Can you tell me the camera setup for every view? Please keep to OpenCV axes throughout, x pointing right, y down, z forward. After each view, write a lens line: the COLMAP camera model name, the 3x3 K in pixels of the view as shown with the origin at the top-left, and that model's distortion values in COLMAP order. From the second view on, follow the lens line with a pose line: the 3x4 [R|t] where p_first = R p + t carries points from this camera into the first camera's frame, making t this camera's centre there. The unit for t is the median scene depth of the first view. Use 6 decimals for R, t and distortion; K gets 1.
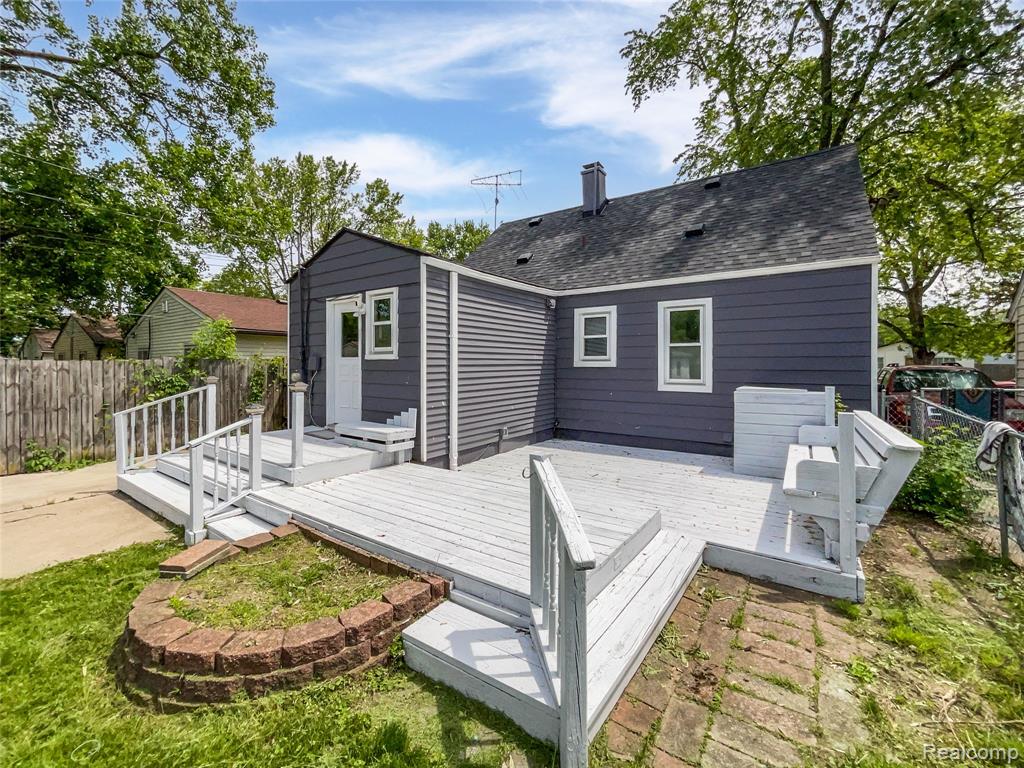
lens RADIAL K [[418.3, 0, 513.4], [0, 418.3, 376.7], [0, 0, 1]] dist [0.000227, -0.000042]
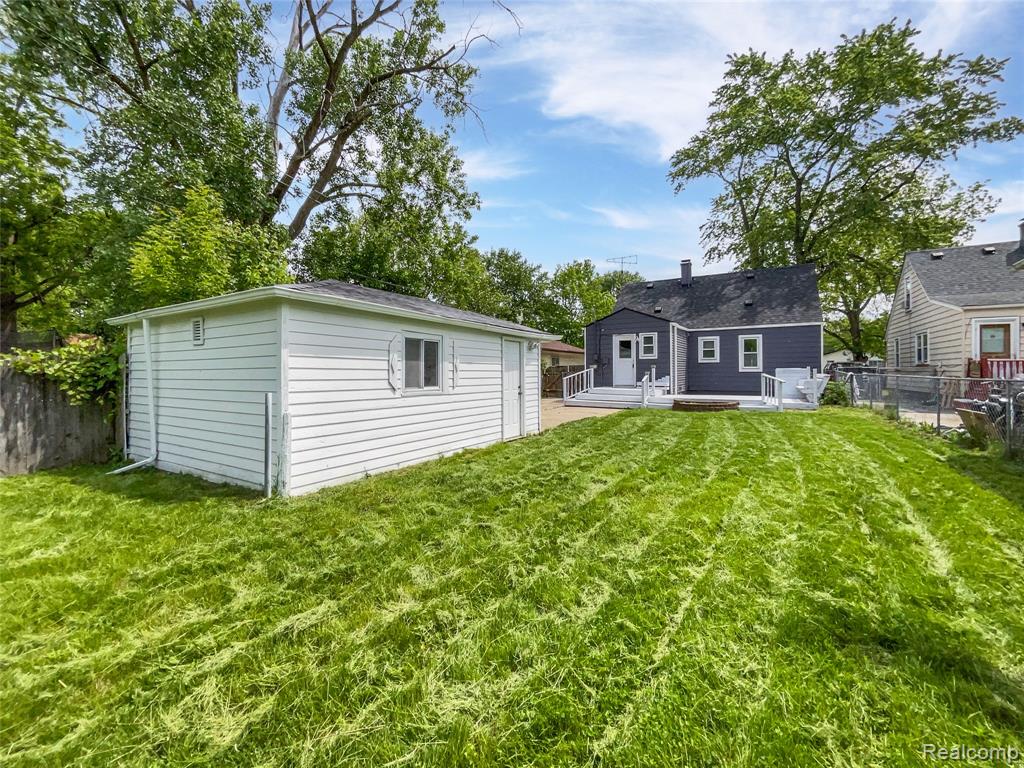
lens RADIAL K [[418.3, 0, 509.8], [0, 418.3, 378.6], [0, 0, 1]] dist [0.000227, -0.000042]
pose [[0.998109, -0.004657, 0.061299, -1.080762], [0.005228, 0.999944, -0.009164, 0.084434], [-0.061253, 0.009467, 0.998077, -1.286326]]
